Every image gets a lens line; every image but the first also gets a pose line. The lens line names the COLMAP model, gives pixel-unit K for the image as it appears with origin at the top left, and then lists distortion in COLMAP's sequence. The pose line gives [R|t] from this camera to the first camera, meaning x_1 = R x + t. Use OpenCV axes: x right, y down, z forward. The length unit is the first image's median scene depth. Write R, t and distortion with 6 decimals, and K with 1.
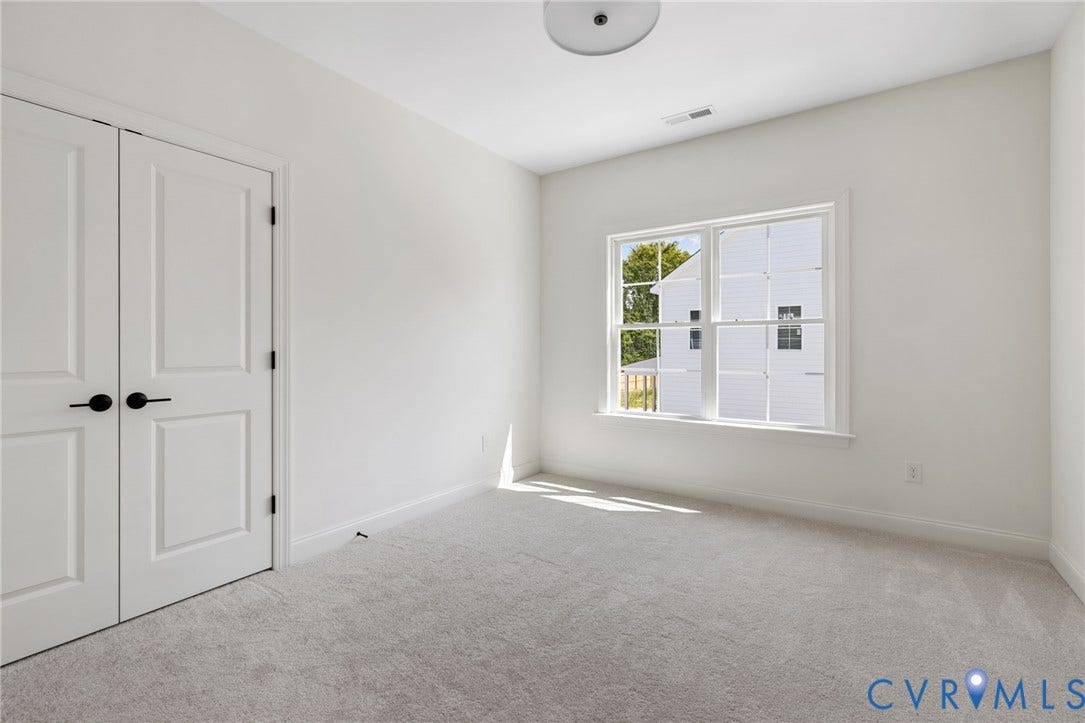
lens RADIAL K [[478.3, 0, 541.8], [0, 478.3, 349.8], [0, 0, 1]] dist [0.000683, 0.000019]
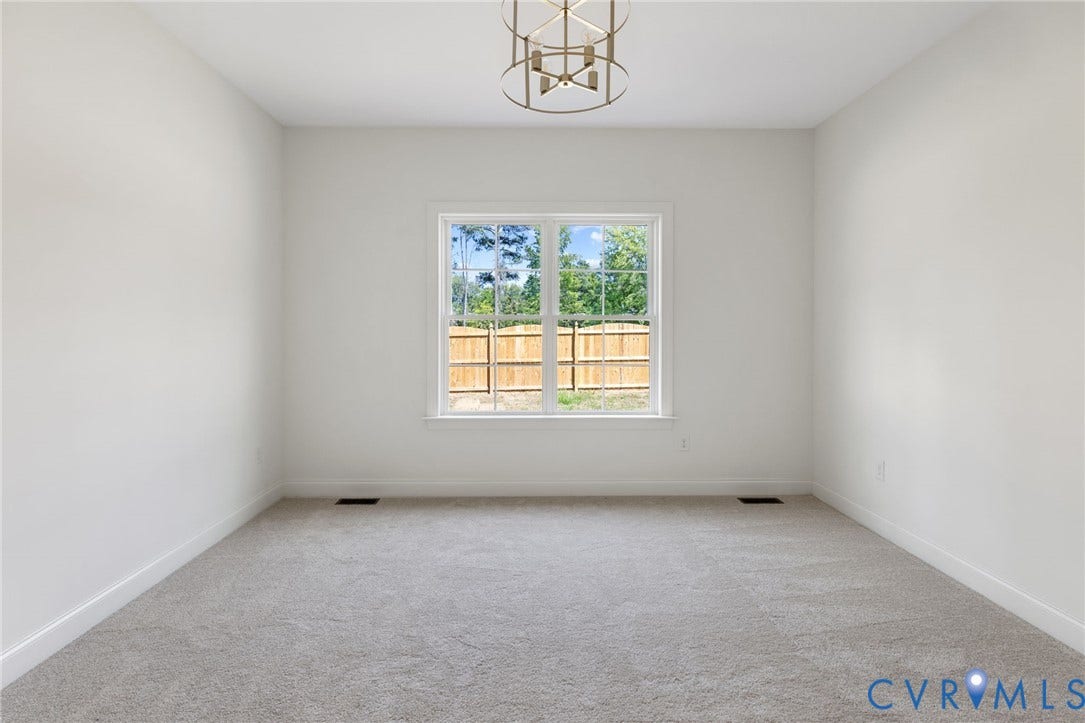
lens RADIAL K [[478.3, 0, 541.8], [0, 478.3, 349.8], [0, 0, 1]] dist [0.000683, 0.000019]
pose [[0.818098, -0.005521, 0.575052, -0.276567], [-0.003172, 0.999895, 0.014113, -0.001595], [-0.575070, -0.013370, 0.817995, 0.224746]]
